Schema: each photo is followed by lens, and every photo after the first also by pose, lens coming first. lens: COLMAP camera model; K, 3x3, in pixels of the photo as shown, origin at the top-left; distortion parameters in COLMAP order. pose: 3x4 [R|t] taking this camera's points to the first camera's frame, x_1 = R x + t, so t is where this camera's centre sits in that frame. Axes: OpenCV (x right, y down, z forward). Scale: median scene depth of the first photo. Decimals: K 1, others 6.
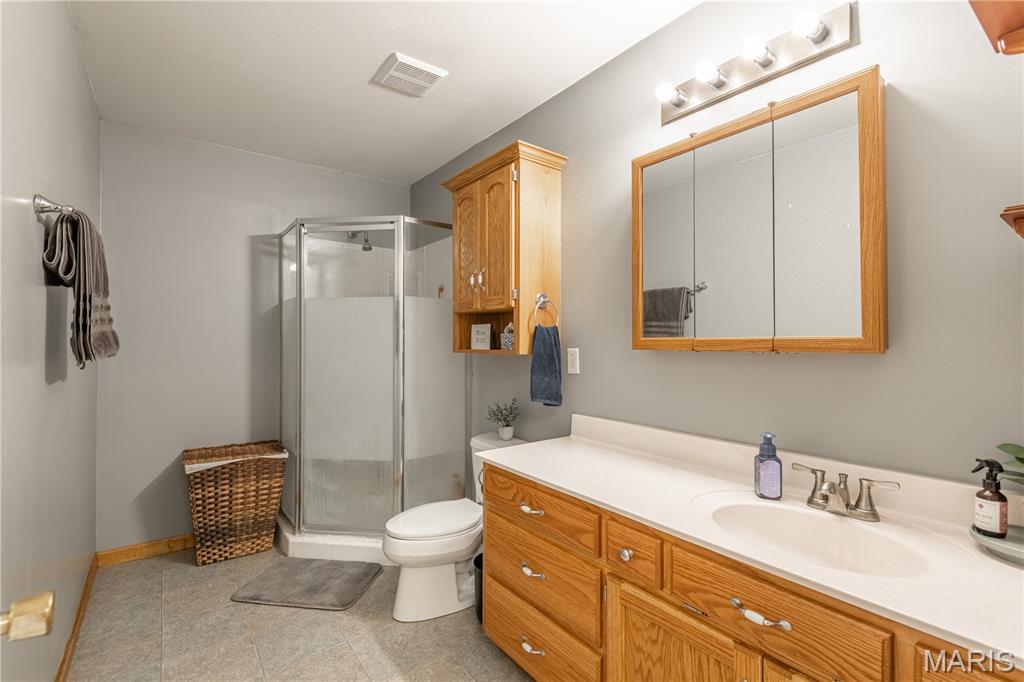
lens RADIAL K [[466.1, 0, 510.8], [0, 466.1, 337.5], [0, 0, 1]] dist [0.000726, 0.000019]
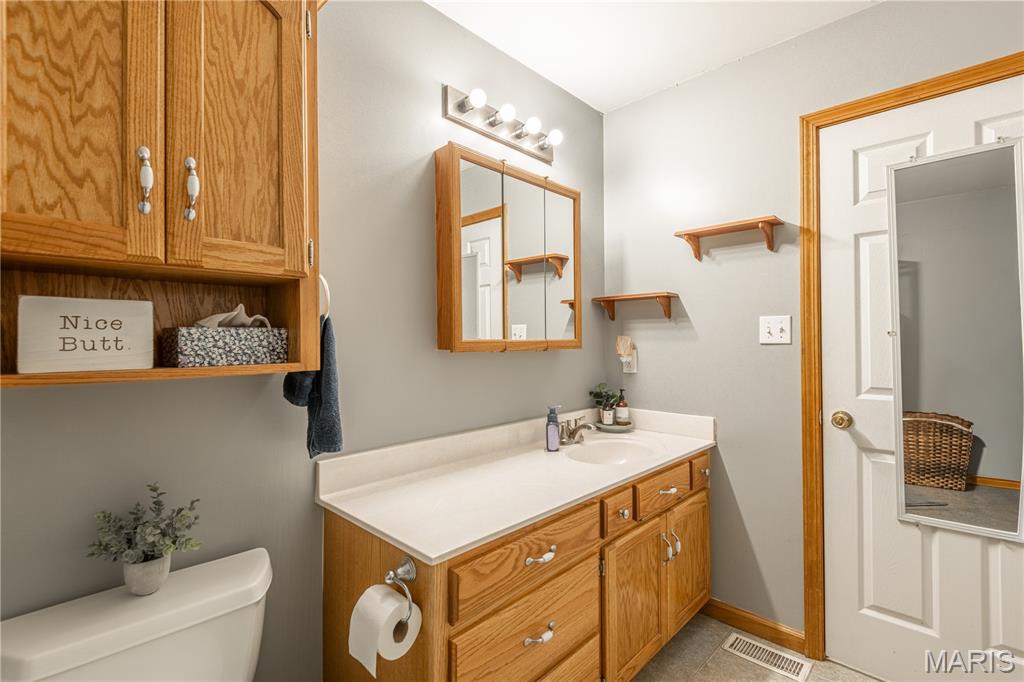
lens RADIAL K [[466.1, 0, 511.1], [0, 466.1, 338.3], [0, 0, 1]] dist [0.000726, 0.000019]
pose [[-0.166192, 0.003831, 0.986086, -0.661760], [0.003335, 0.999989, -0.003323, 0.004829], [-0.986088, 0.002737, -0.166202, 1.083980]]
